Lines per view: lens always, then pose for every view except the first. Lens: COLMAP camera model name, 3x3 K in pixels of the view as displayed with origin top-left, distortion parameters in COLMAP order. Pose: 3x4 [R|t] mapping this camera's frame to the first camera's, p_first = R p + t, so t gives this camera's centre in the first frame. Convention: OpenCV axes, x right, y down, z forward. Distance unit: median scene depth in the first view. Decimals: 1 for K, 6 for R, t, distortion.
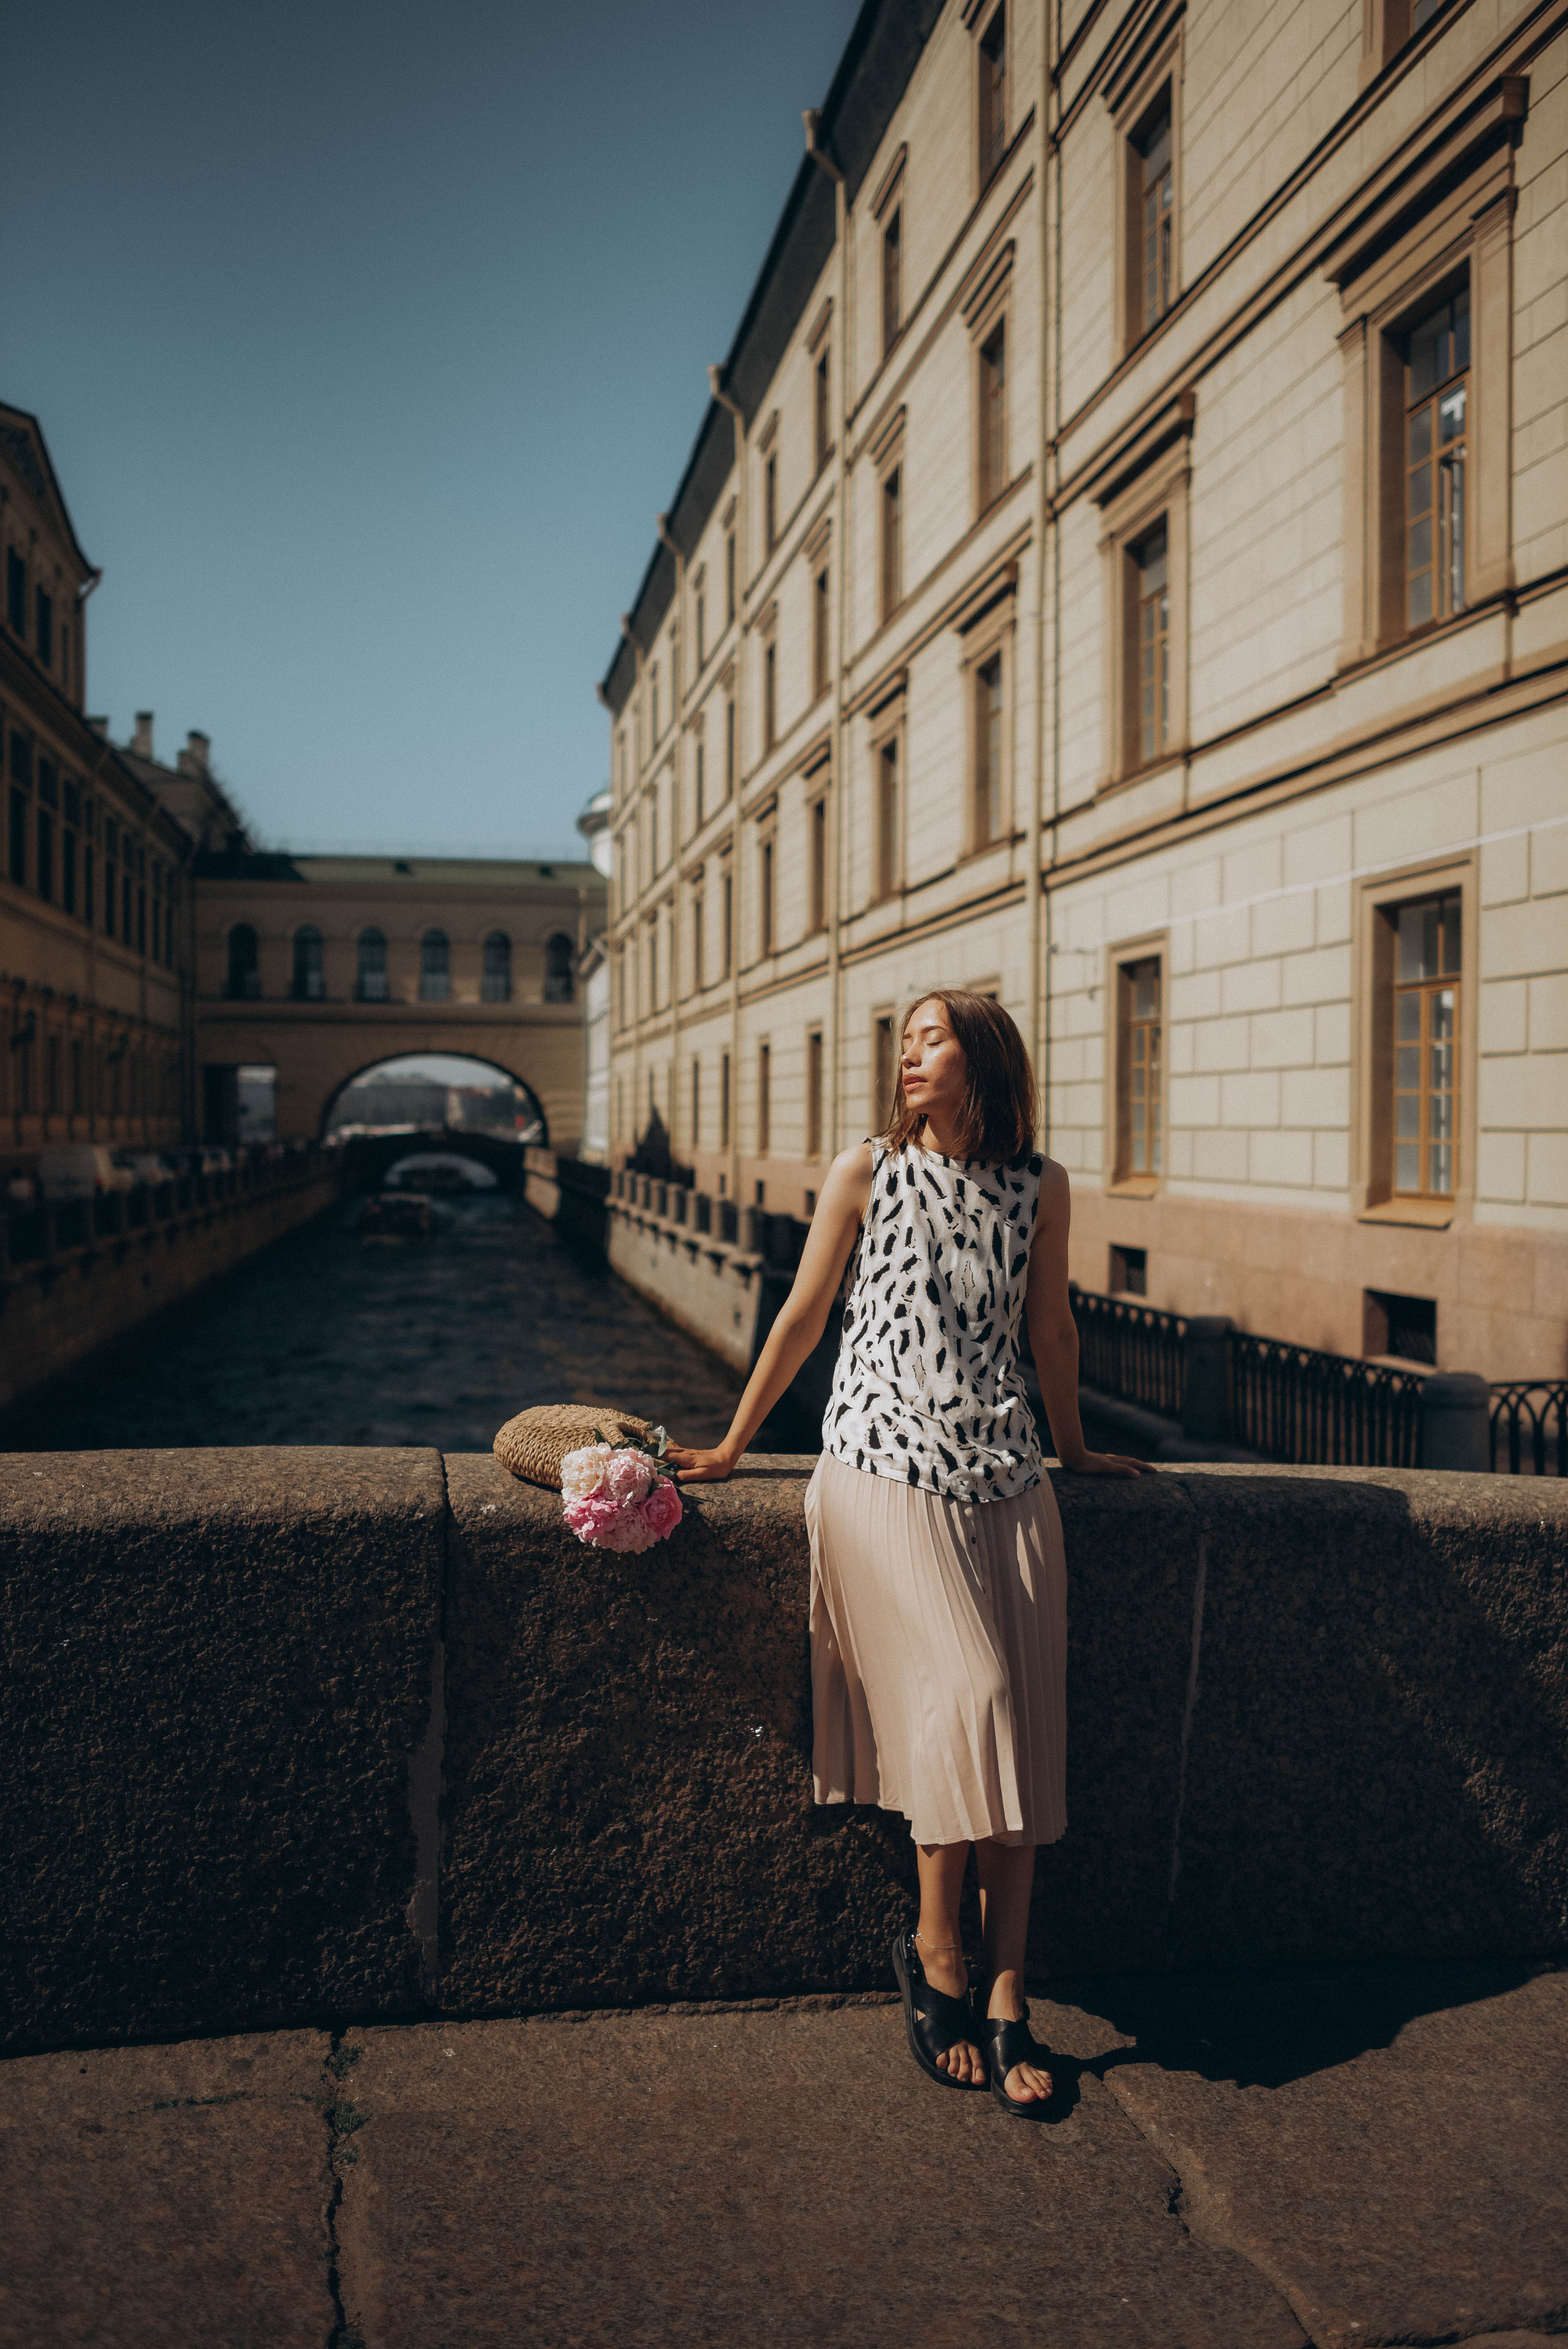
lens RADIAL K [[1900.6, 0, 784.0], [0, 1900.6, 1174.5], [0, 0, 1]] dist [-0.079269, 0.077258]
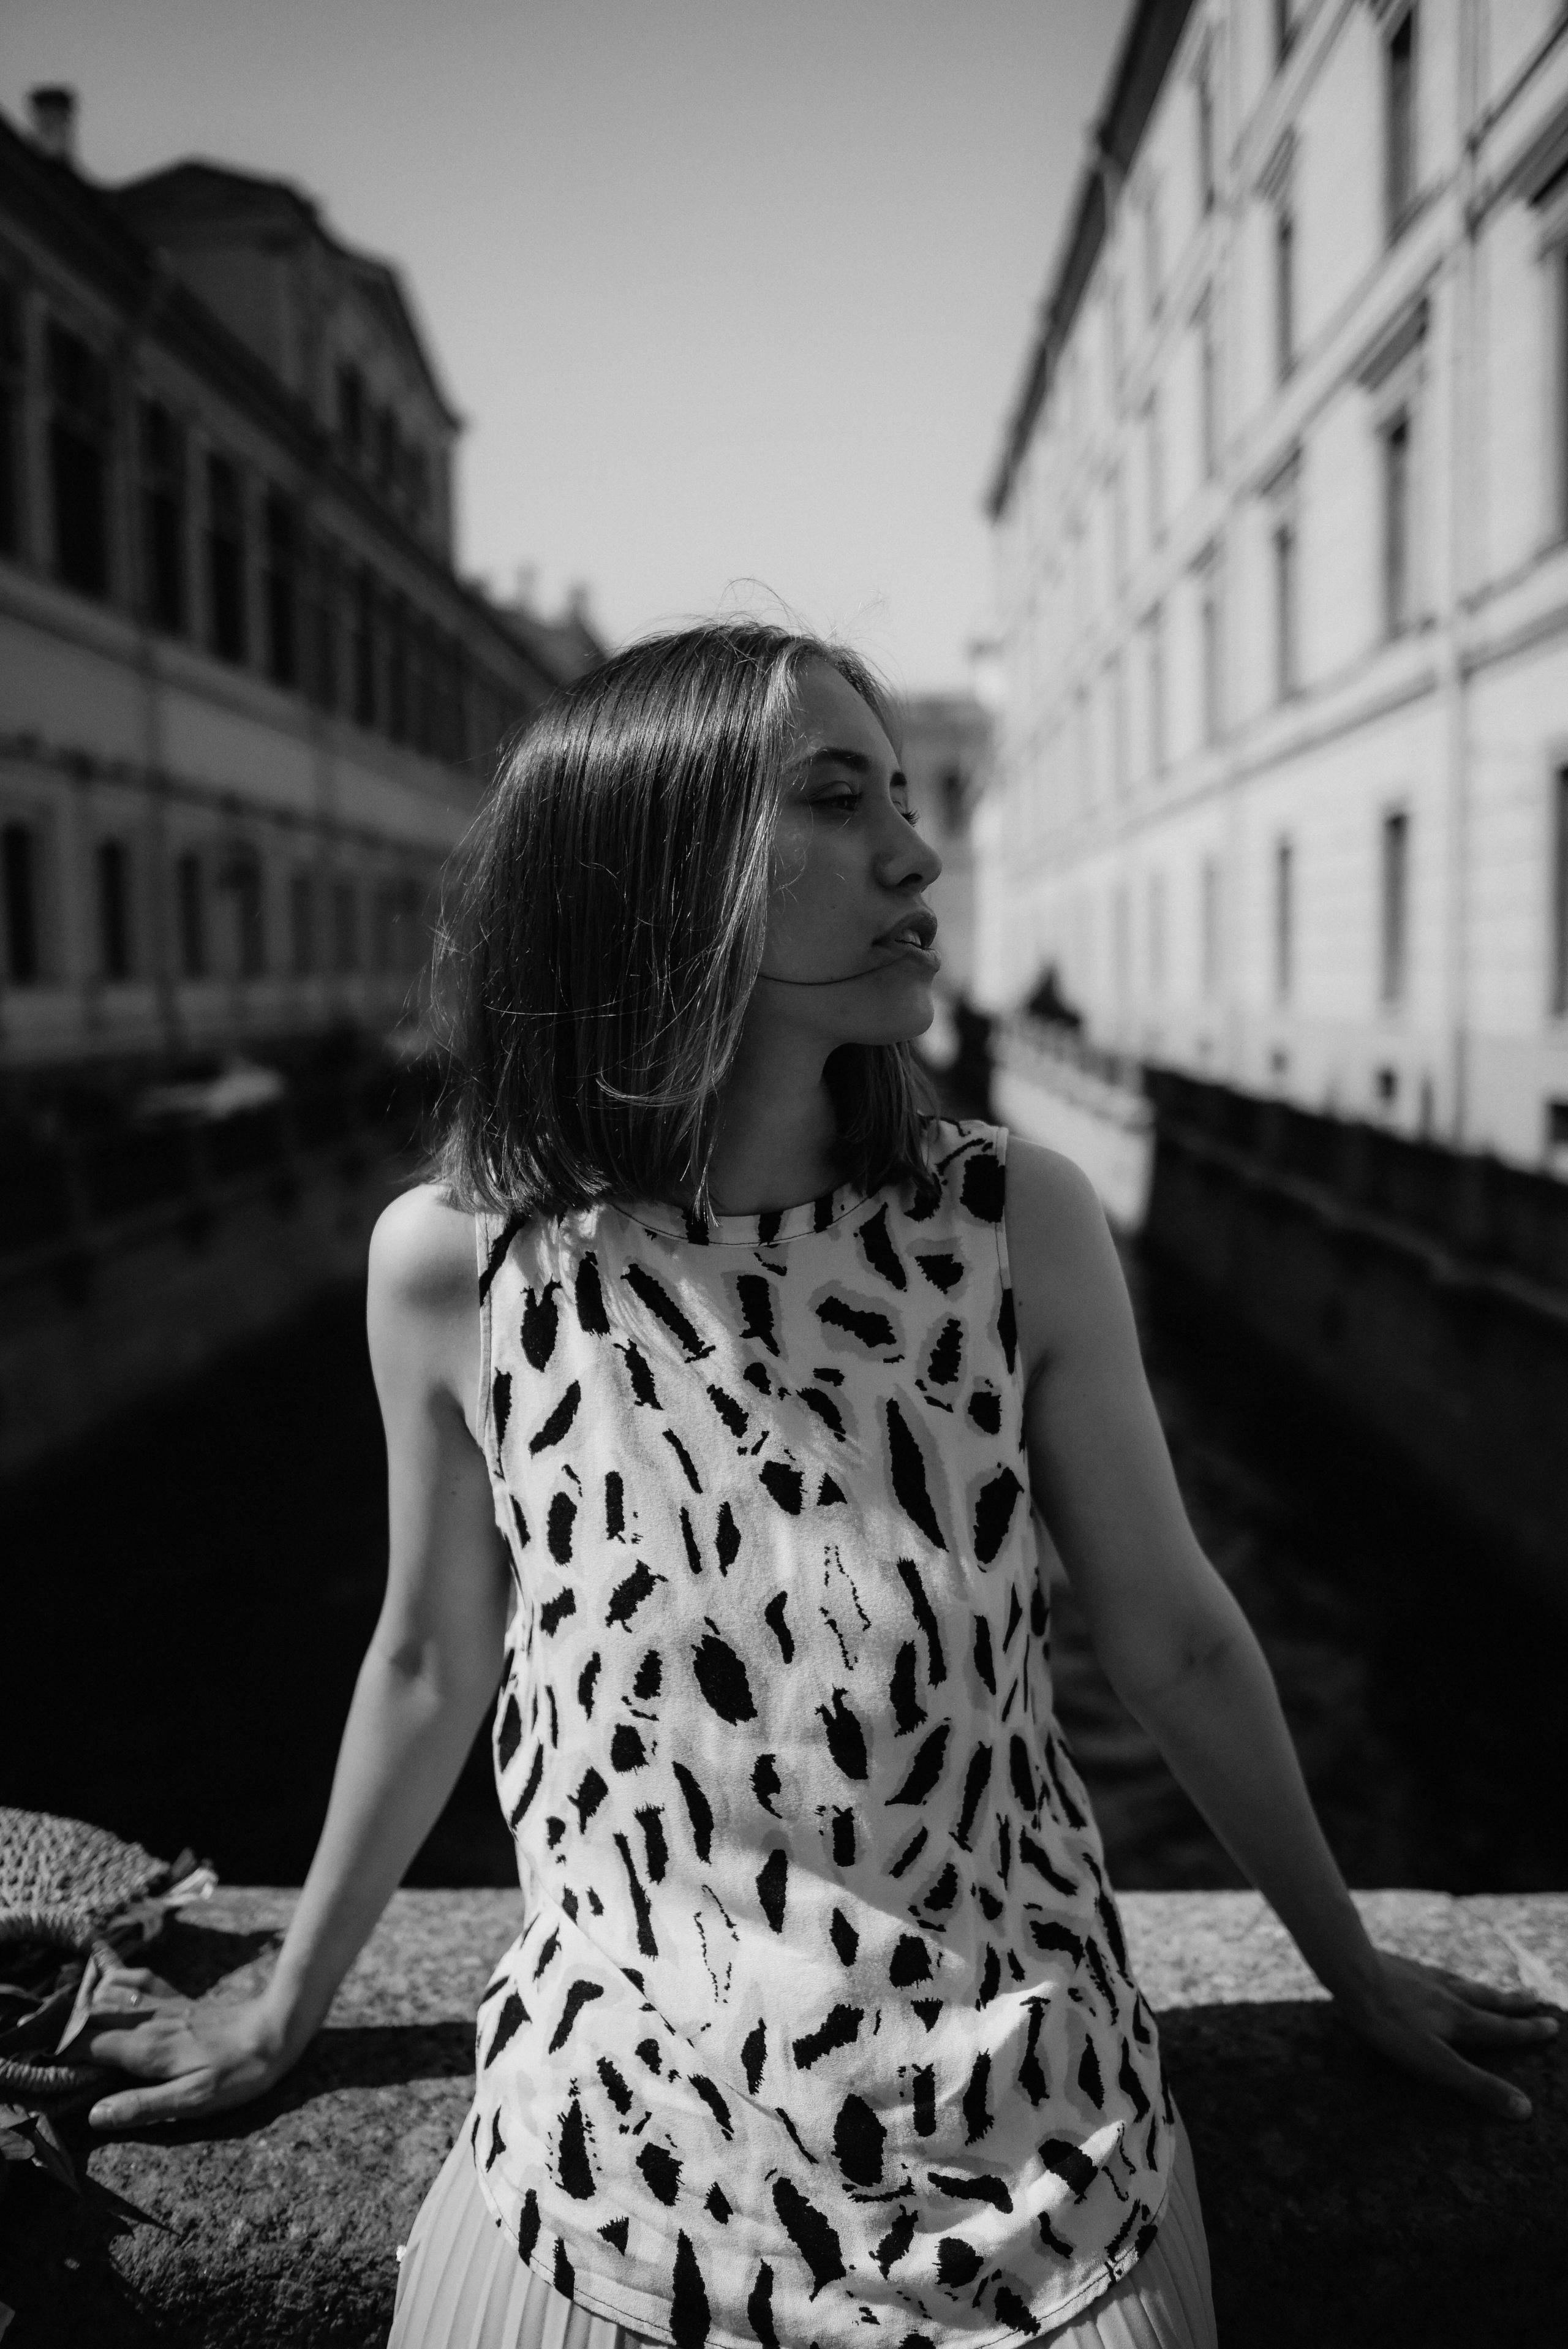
lens RADIAL K [[1910.0, 0, 784.0], [0, 1910.0, 1174.5], [0, 0, 1]] dist [-0.090487, 0.094421]
pose [[0.975862, -0.009752, -0.218171, 0.031612], [0.027890, 0.996388, 0.080210, -0.008142], [0.216600, -0.084358, 0.972609, 0.126377]]
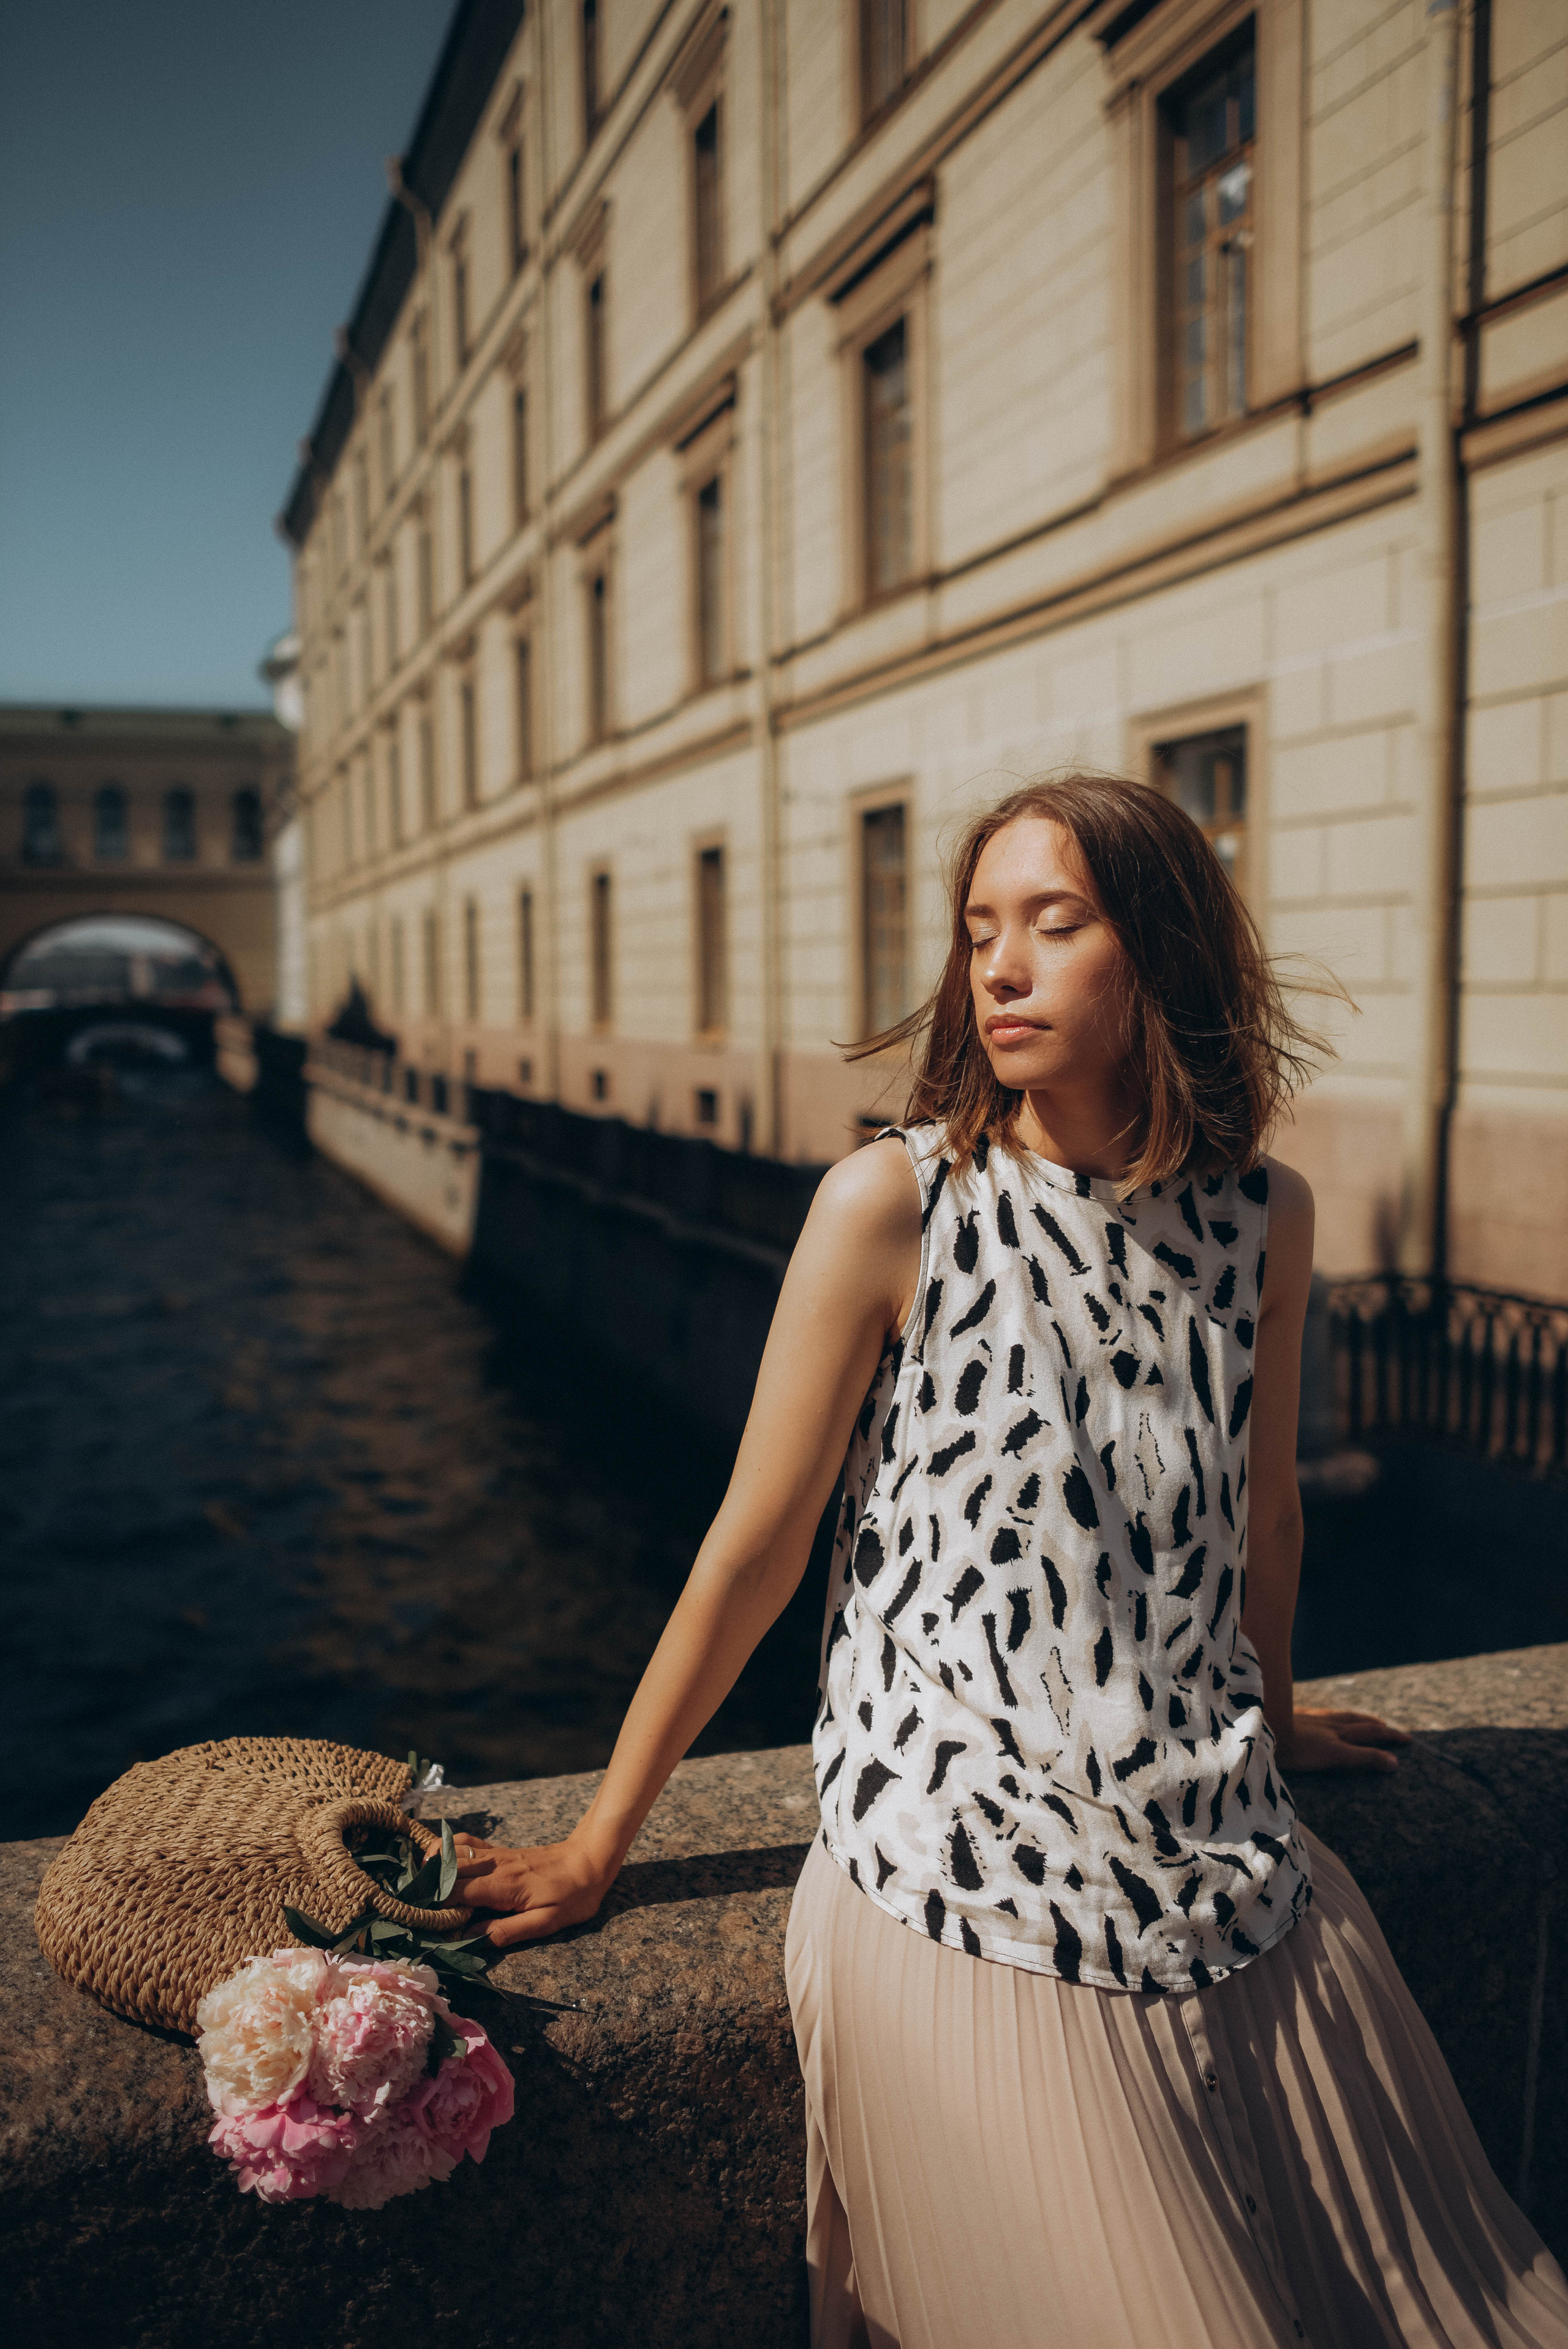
lens RADIAL K [[1900.6, 0, 784.0], [0, 1900.6, 1174.5], [0, 0, 1]] dist [-0.079269, 0.077258]
pose [[0.987933, -0.033173, 0.151287, -0.008662], [0.021711, 0.996810, 0.076796, -0.007897], [-0.153352, -0.072584, 0.985502, 0.104067]]
